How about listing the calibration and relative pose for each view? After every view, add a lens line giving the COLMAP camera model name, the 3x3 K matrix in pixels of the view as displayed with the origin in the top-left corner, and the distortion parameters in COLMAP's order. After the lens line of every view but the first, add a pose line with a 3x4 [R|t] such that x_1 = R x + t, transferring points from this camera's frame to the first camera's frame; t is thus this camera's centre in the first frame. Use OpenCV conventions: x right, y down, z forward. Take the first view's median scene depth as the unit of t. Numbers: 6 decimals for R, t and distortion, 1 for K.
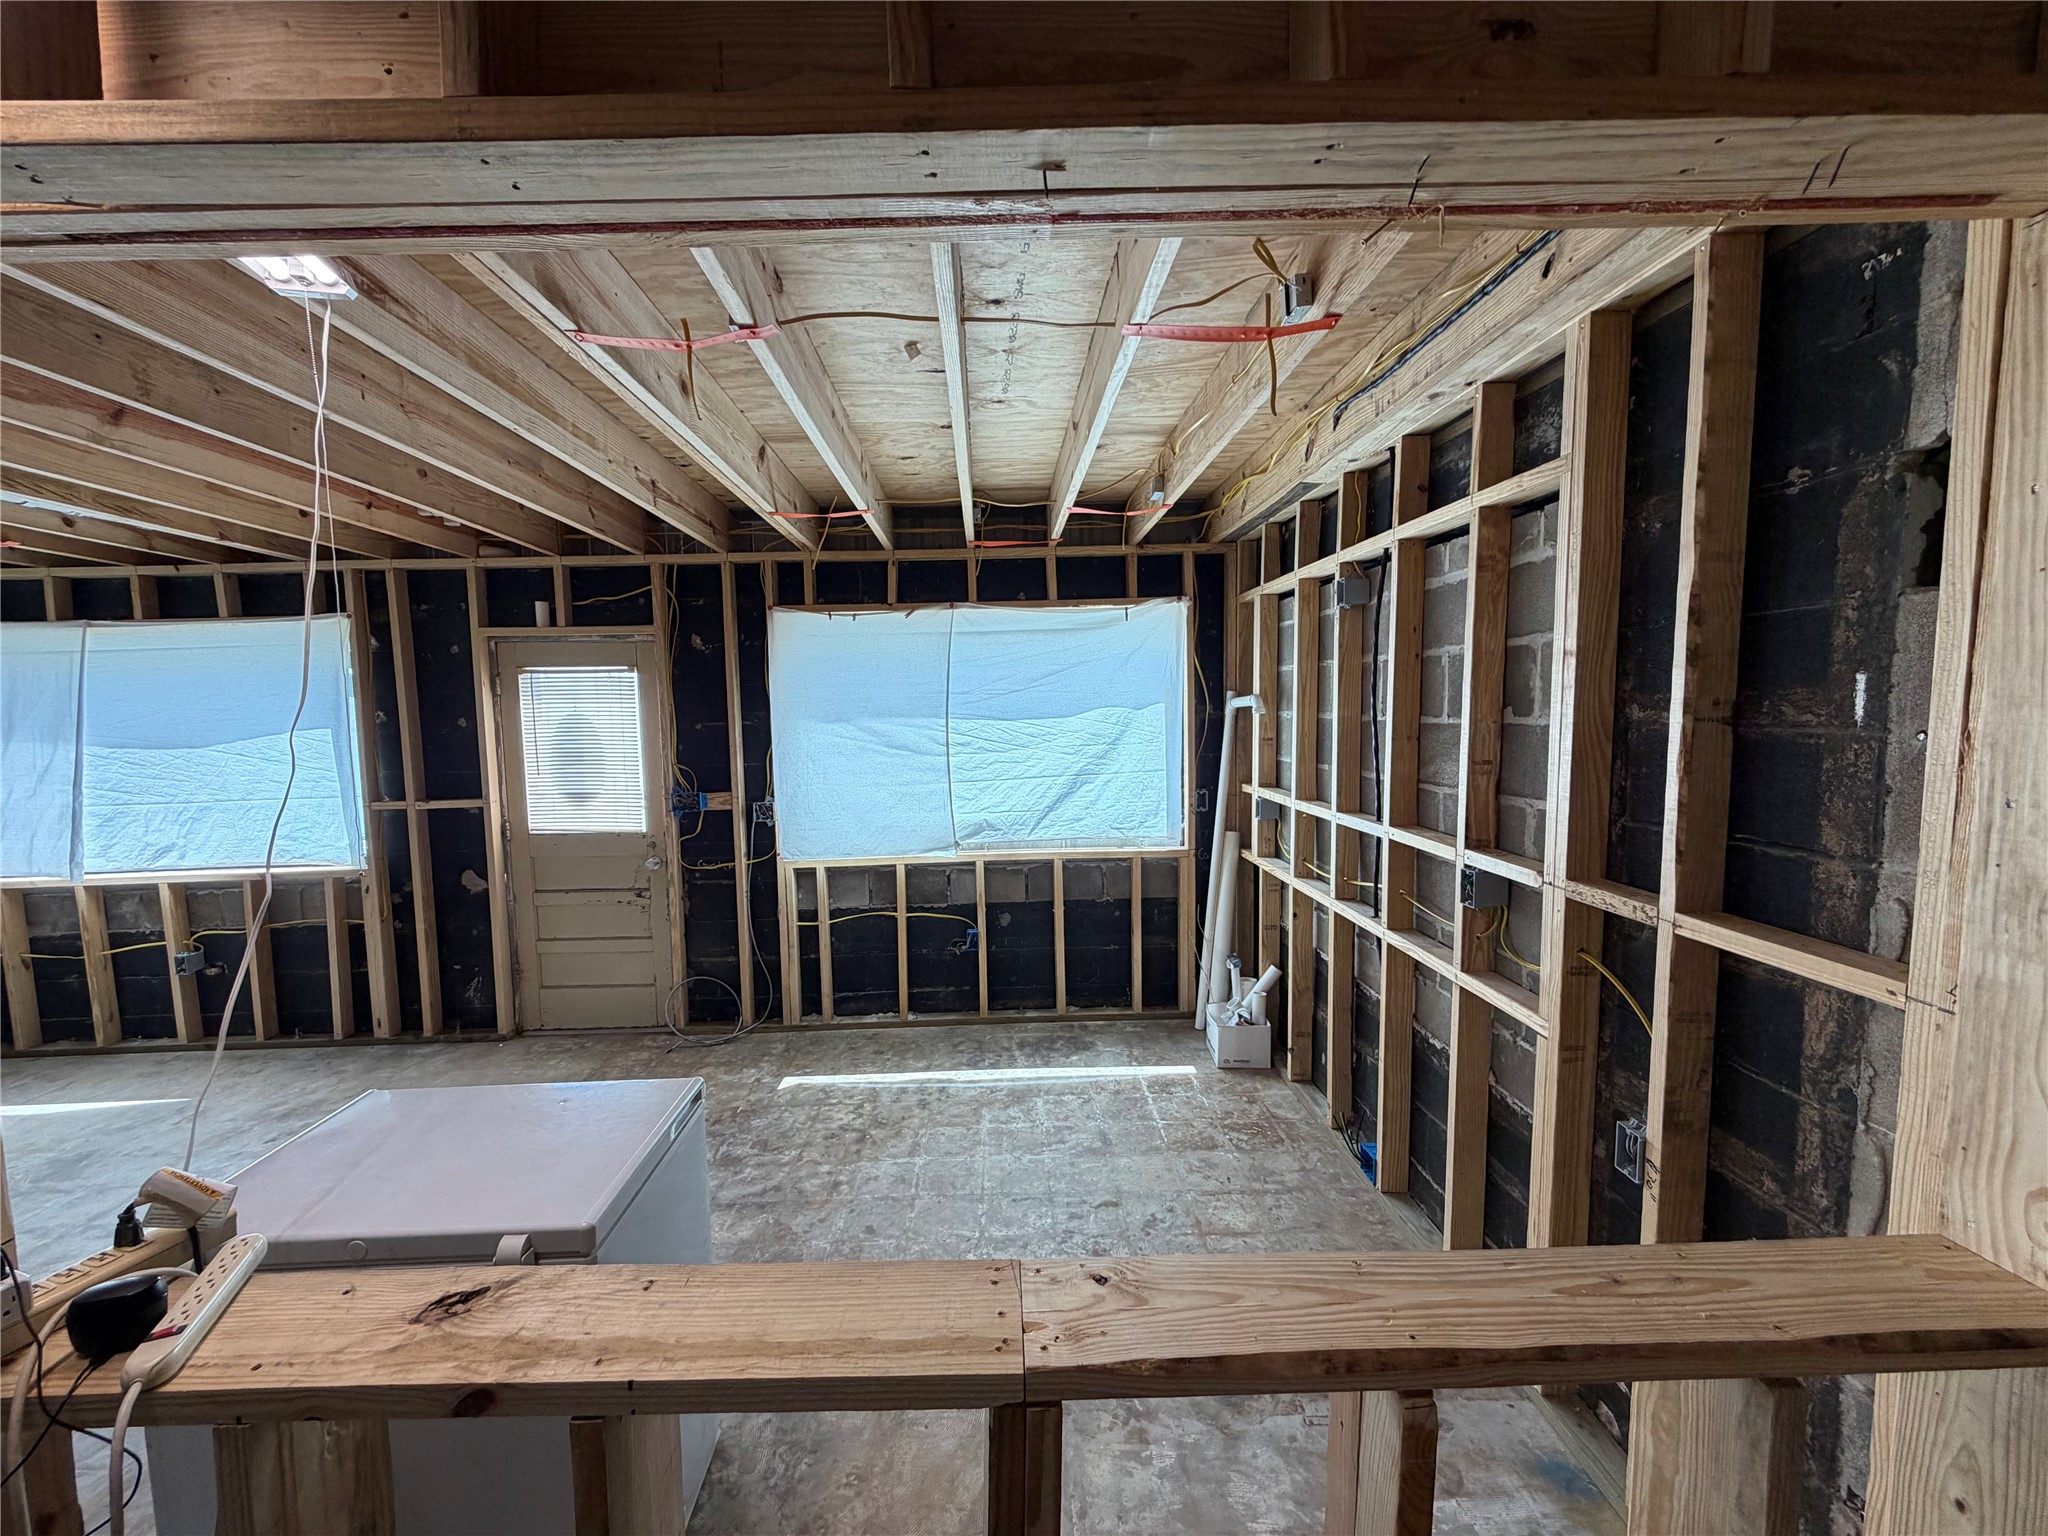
lens RADIAL K [[803.3, 0, 1019.7], [0, 803.3, 777.9], [0, 0, 1]] dist [-0.001206, -0.000197]
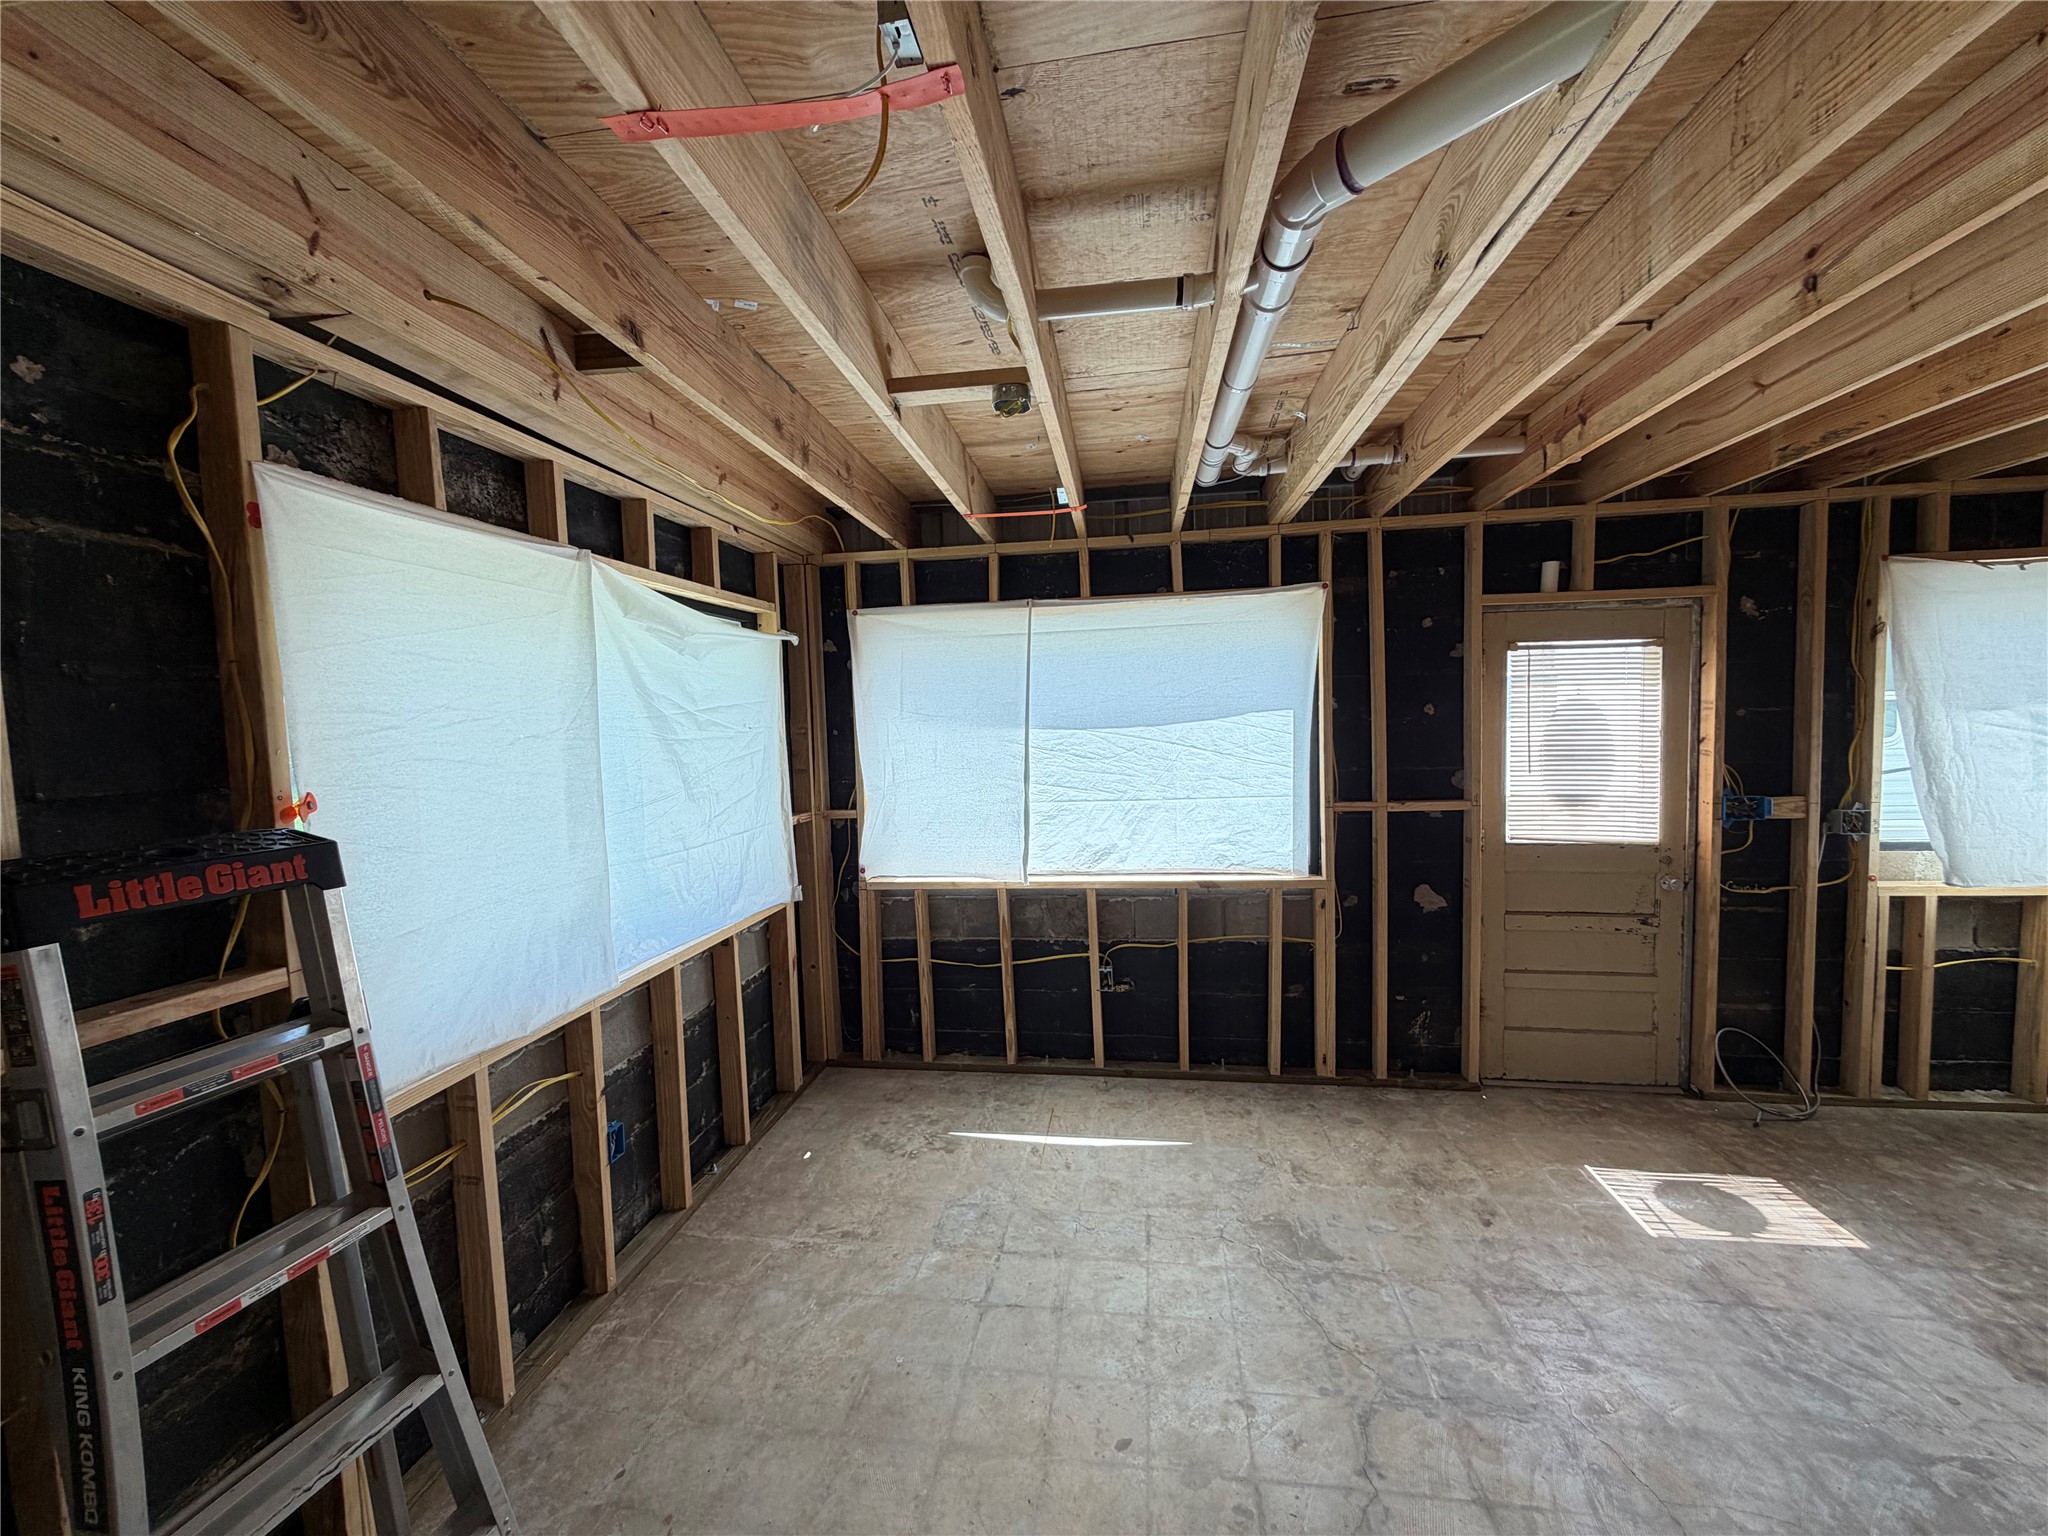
lens RADIAL K [[818.1, 0, 1019.4], [0, 818.1, 767.8], [0, 0, 1]] dist [-0.000654, 0.000252]
pose [[0.983851, 0.007260, -0.178845, -0.981025], [-0.008828, 0.999929, -0.007973, 0.003294], [0.178774, 0.009423, 0.983845, 0.078930]]
